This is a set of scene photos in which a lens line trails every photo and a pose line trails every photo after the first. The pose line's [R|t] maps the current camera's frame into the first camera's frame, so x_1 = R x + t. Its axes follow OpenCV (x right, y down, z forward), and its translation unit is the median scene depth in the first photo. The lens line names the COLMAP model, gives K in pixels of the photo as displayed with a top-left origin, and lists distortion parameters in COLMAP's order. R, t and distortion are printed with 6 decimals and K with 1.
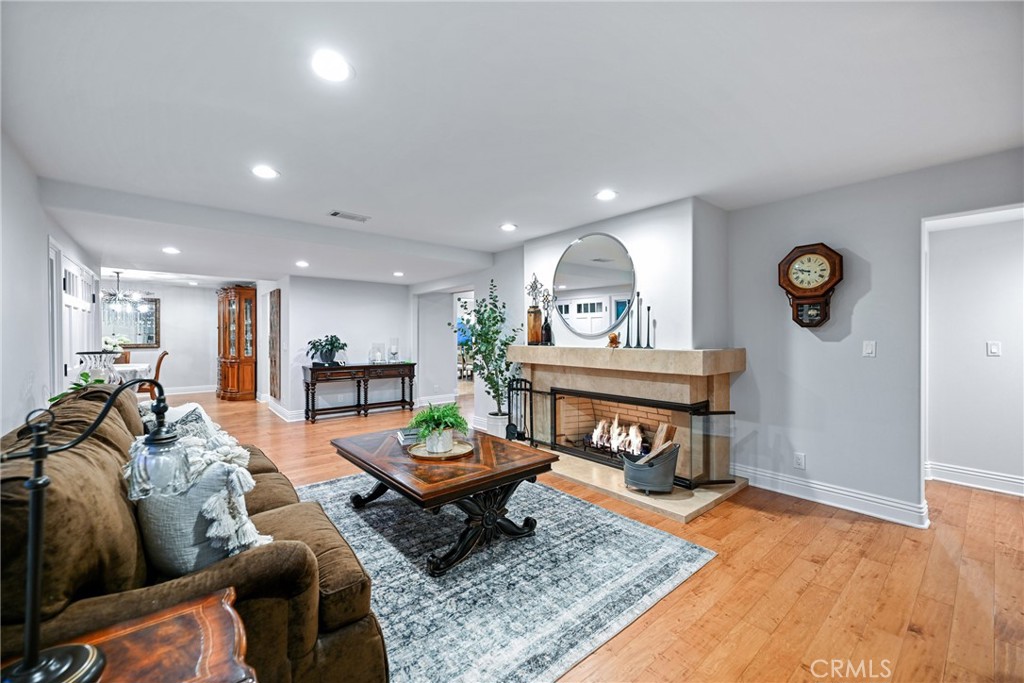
lens RADIAL K [[407.8, 0, 512.0], [0, 407.8, 341.5], [0, 0, 1]] dist [-0.002456, -0.000358]
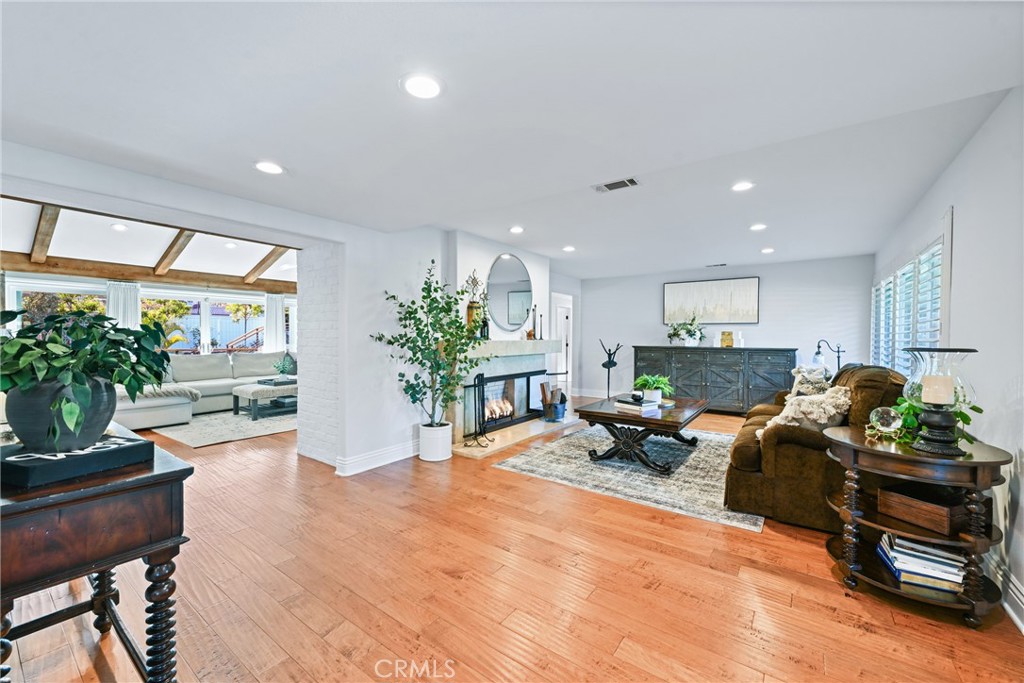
lens RADIAL K [[407.8, 0, 512.0], [0, 407.8, 341.5], [0, 0, 1]] dist [-0.002456, -0.000358]
pose [[-0.246587, -0.017197, 0.968968, -1.210534], [-0.006442, 0.999850, 0.016106, -0.001518], [-0.969099, -0.002271, -0.246661, 1.476569]]
